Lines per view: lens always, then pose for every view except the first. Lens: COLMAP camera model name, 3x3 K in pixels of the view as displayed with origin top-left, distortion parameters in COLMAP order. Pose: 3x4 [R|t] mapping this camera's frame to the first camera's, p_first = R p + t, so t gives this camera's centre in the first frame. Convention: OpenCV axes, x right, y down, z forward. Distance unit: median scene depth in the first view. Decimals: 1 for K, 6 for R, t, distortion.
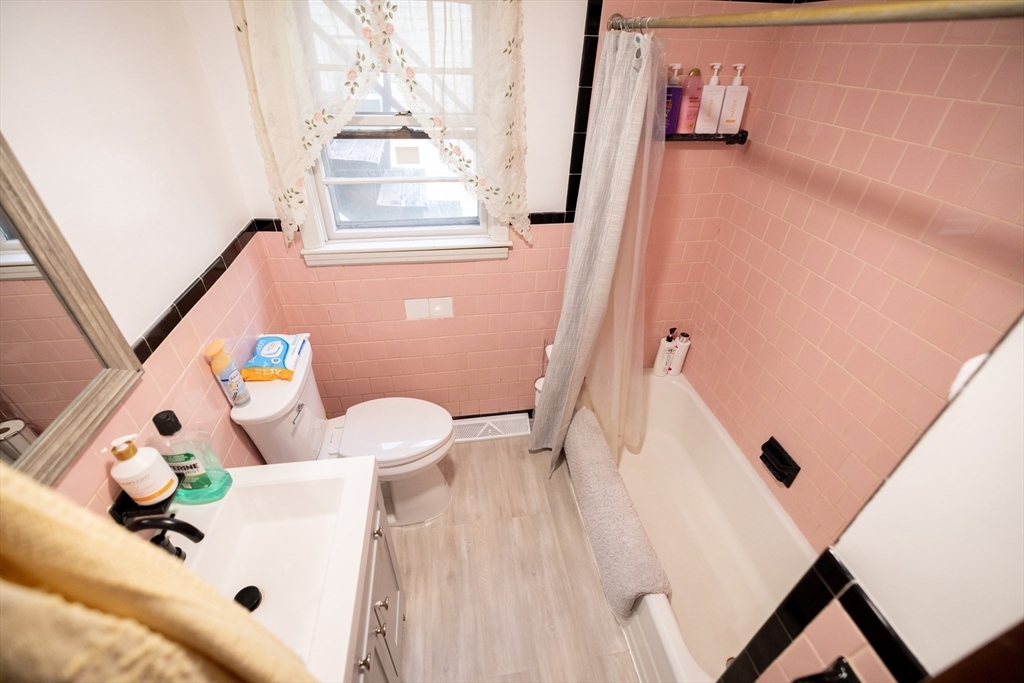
lens RADIAL K [[431.3, 0, 511.3], [0, 431.3, 338.0], [0, 0, 1]] dist [-0.000954, -0.000037]
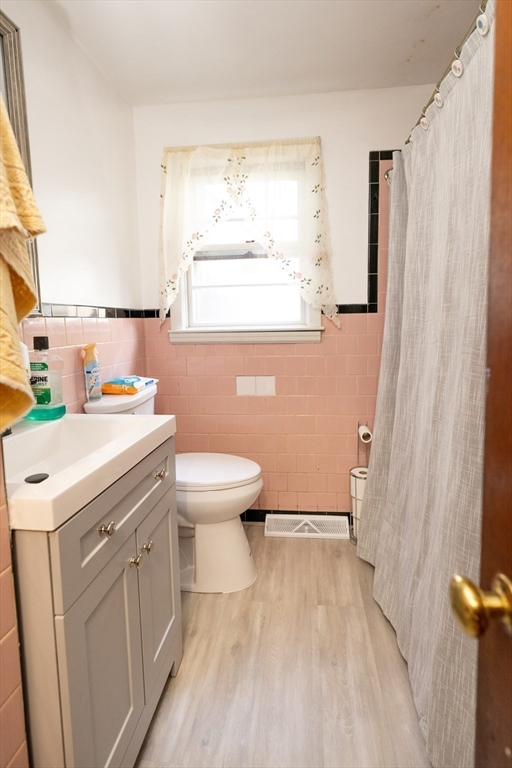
lens RADIAL K [[386.2, 0, 263.4], [0, 386.2, 358.2], [0, 0, 1]] dist [-0.000293, 0.000255]
pose [[0.962644, -0.021969, -0.269878, 0.134204], [-0.114964, 0.869243, -0.480832, 0.416180], [0.245153, 0.493897, 0.834246, 0.078201]]
